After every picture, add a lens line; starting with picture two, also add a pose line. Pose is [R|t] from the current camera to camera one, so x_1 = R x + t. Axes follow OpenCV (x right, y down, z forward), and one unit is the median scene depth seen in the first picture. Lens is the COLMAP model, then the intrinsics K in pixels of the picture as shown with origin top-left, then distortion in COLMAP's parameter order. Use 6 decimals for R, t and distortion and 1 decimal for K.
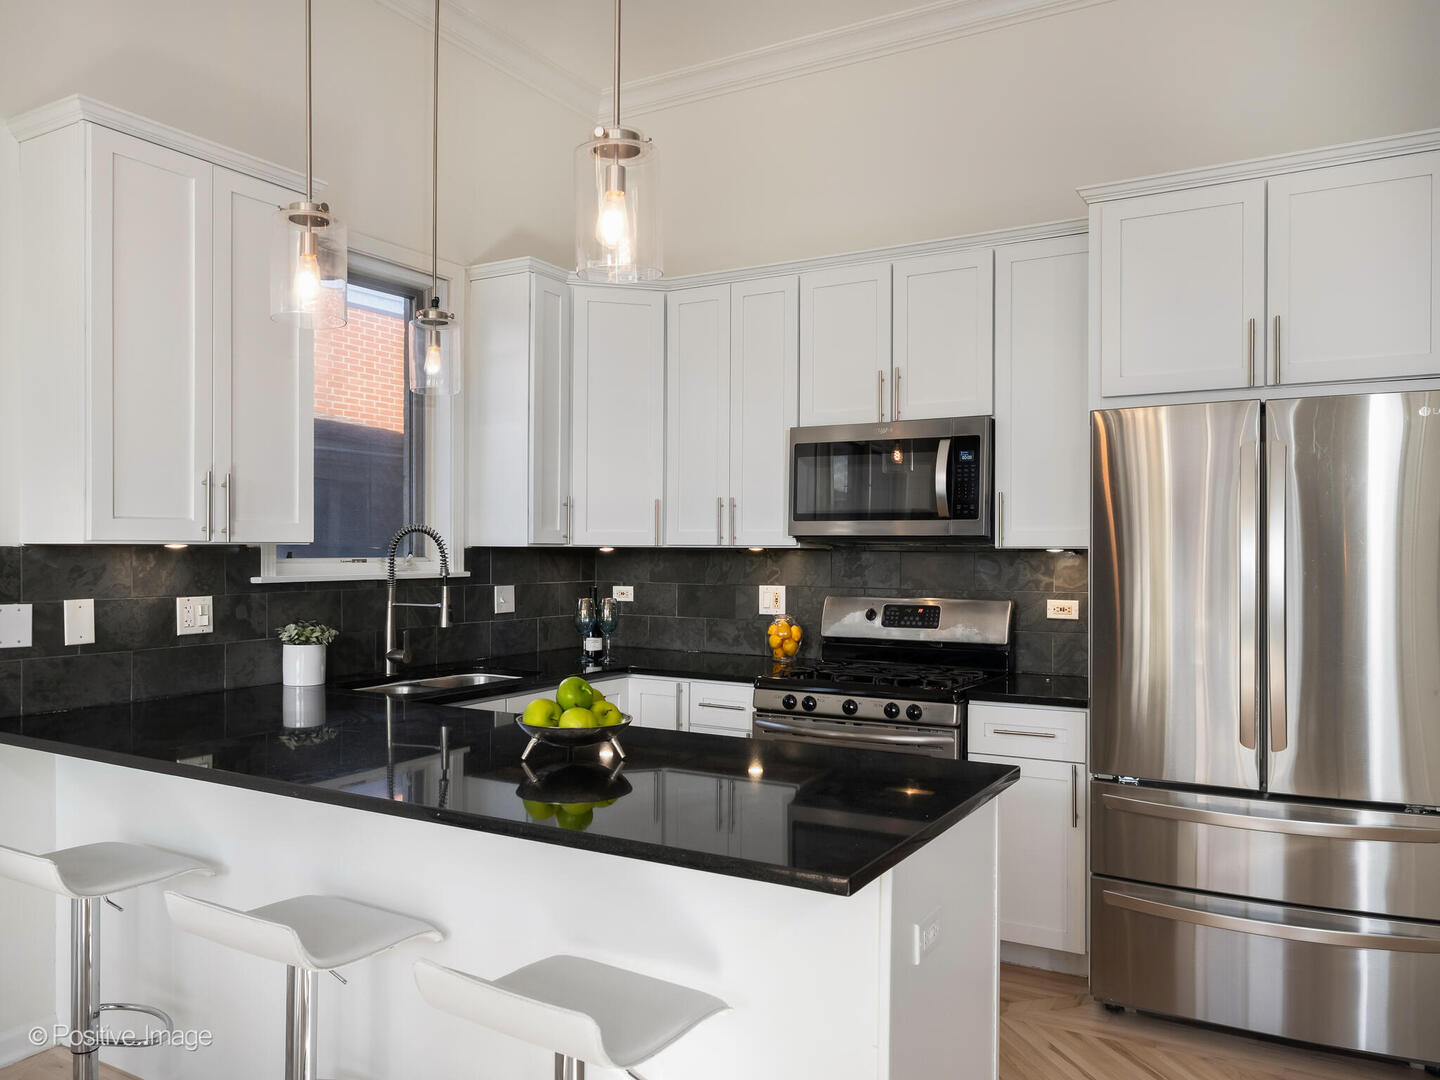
lens RADIAL K [[1065.4, 0, 719.5], [0, 1065.4, 555.4], [0, 0, 1]] dist [0.001863, 0.003721]
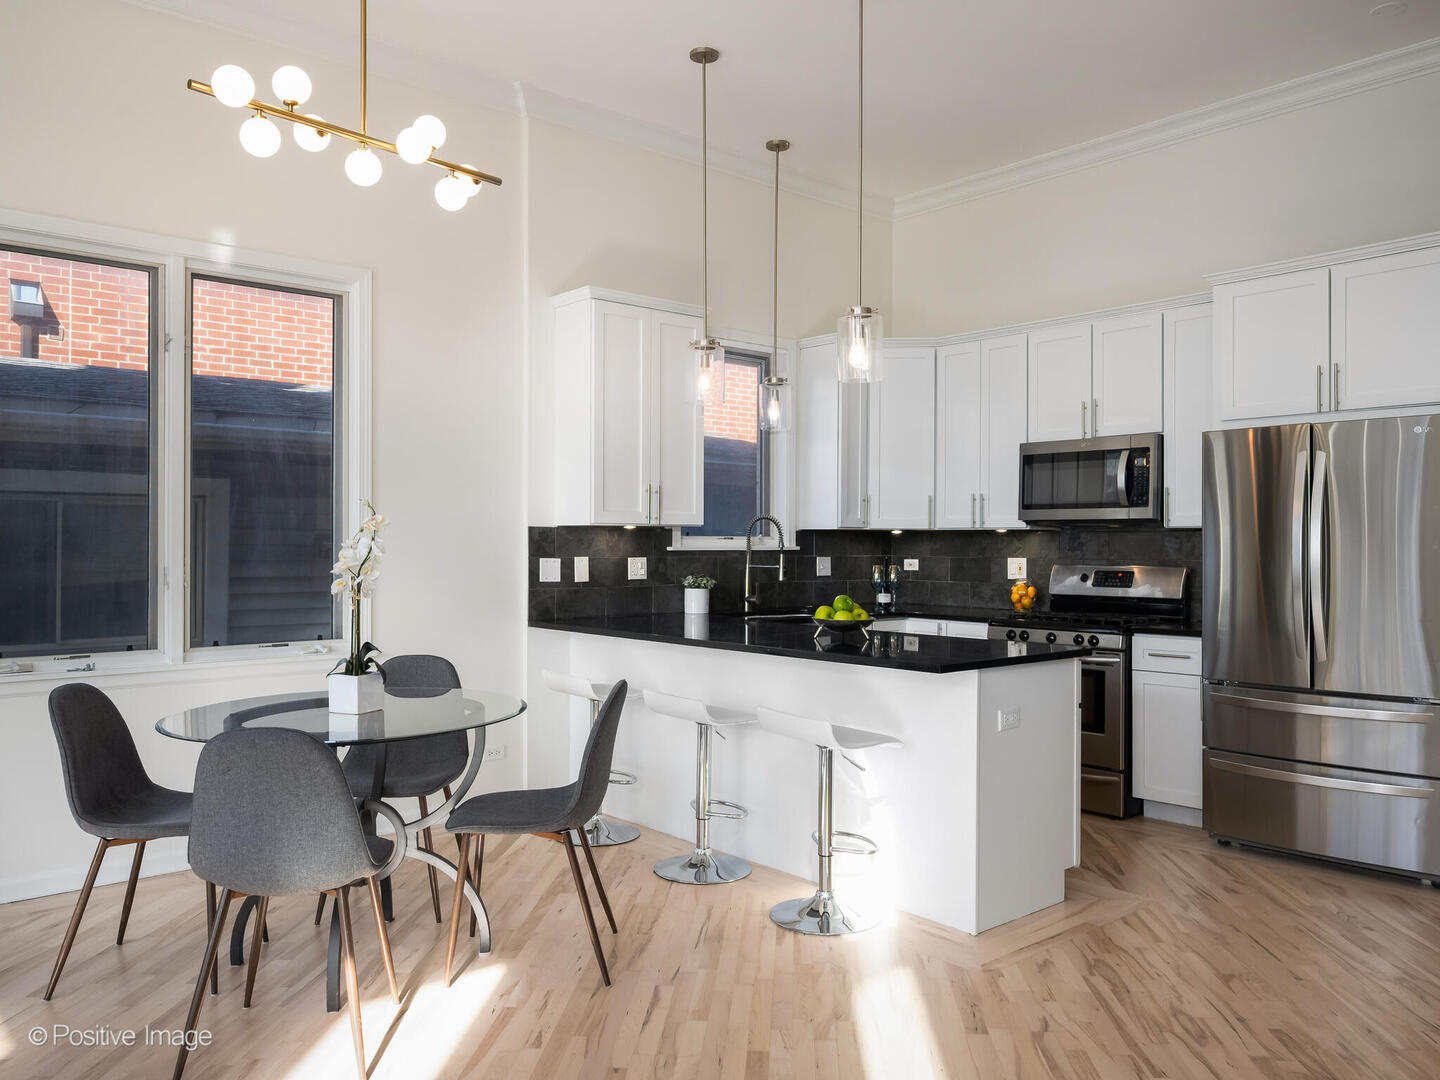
lens RADIAL K [[1065.4, 0, 730.5], [0, 1065.4, 537.1], [0, 0, 1]] dist [0.001863, 0.003721]
pose [[0.949480, -0.002220, -0.313821, 0.155577], [-0.001808, 0.999920, -0.012546, 0.023619], [0.313823, 0.012480, 0.949399, -0.485868]]
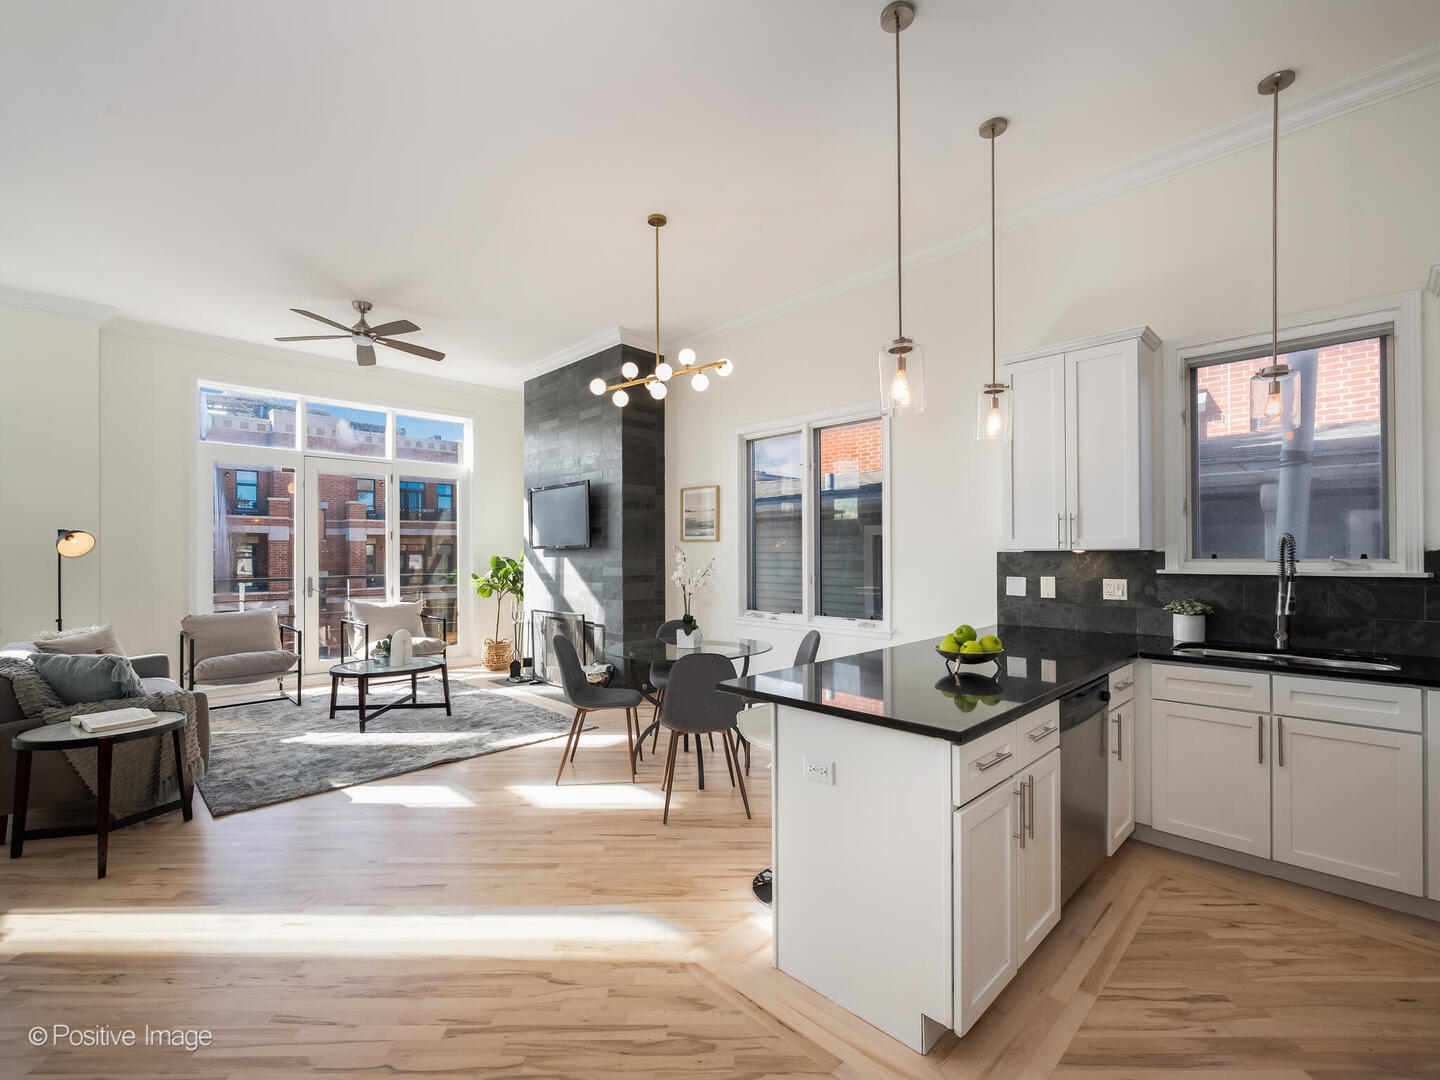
lens RADIAL K [[634.1, 0, 733.8], [0, 634.1, 547.4], [0, 0, 1]] dist [-0.009086, 0.001425]
pose [[-0.232544, -0.010108, -0.972533, 0.603646], [-0.003734, 0.999948, -0.009500, -0.002057], [0.972579, 0.001422, -0.232569, 0.536306]]
